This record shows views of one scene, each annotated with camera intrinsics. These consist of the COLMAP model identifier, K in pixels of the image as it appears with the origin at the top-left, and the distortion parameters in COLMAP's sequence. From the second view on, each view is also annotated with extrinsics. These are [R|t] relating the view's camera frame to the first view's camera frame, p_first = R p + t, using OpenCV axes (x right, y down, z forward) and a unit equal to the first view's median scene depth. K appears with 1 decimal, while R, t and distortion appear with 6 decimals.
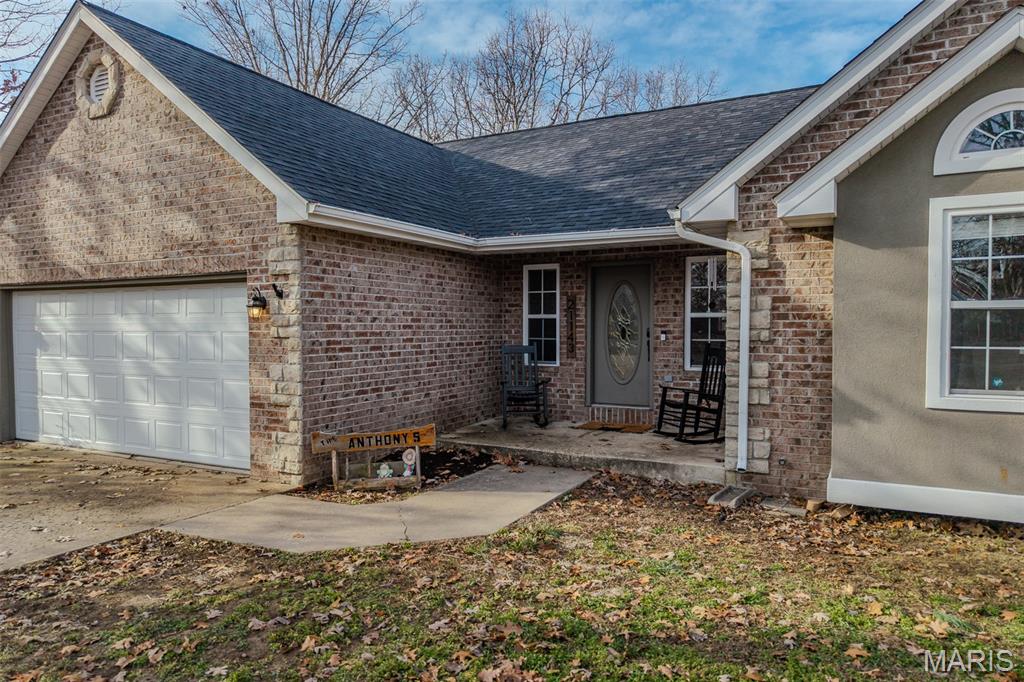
lens RADIAL K [[680.2, 0, 512.0], [0, 680.2, 341.0], [0, 0, 1]] dist [-0.006481, 0.000414]
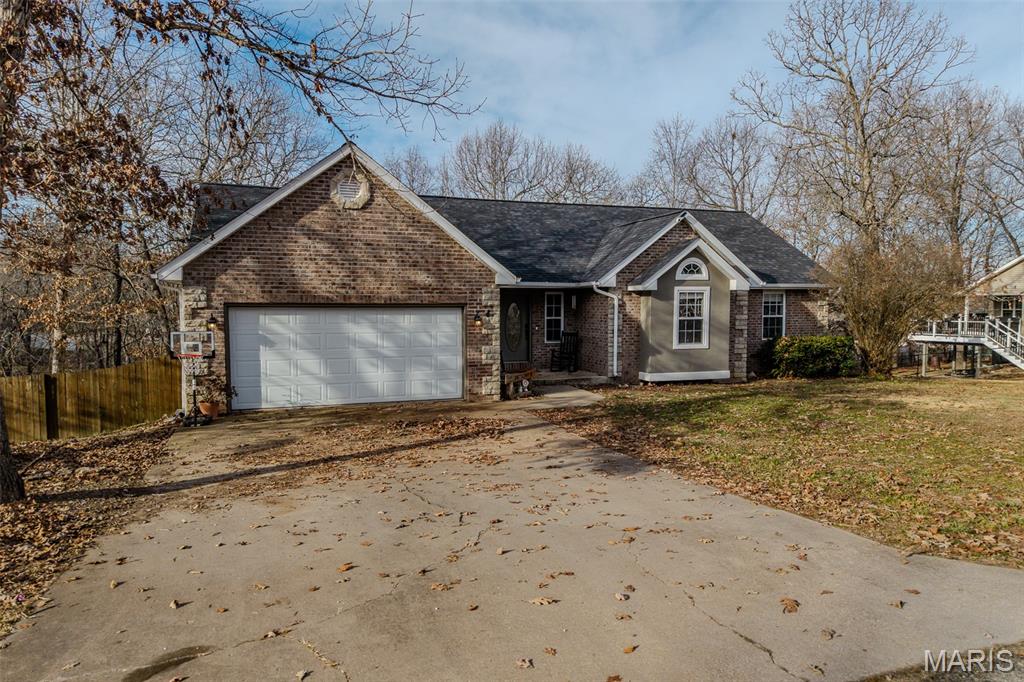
lens RADIAL K [[683.7, 0, 516.4], [0, 683.7, 342.7], [0, 0, 1]] dist [0.024562, -0.002798]
pose [[0.679468, -0.041372, 0.732538, -1.728998], [0.013444, 0.998943, 0.043948, -0.066514], [-0.733582, -0.020013, 0.679306, -0.526400]]
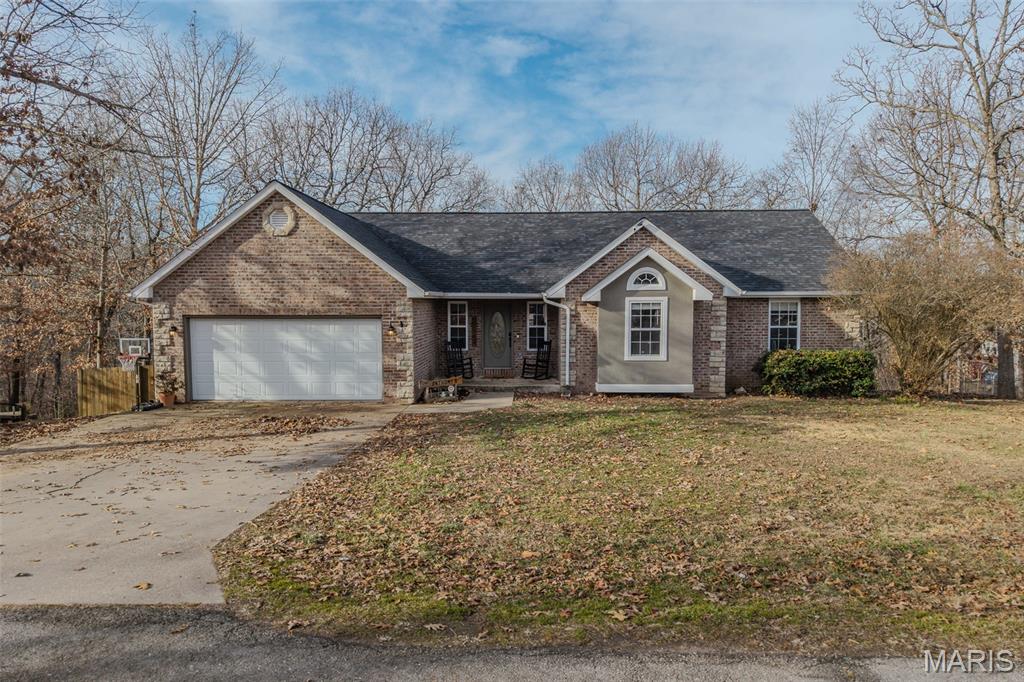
lens RADIAL K [[683.7, 0, 516.4], [0, 683.7, 342.7], [0, 0, 1]] dist [0.024562, -0.002798]
pose [[0.894913, -0.026205, 0.445471, -0.967325], [0.009006, 0.999132, 0.040681, -0.092387], [-0.446150, -0.032394, 0.894372, -1.254674]]
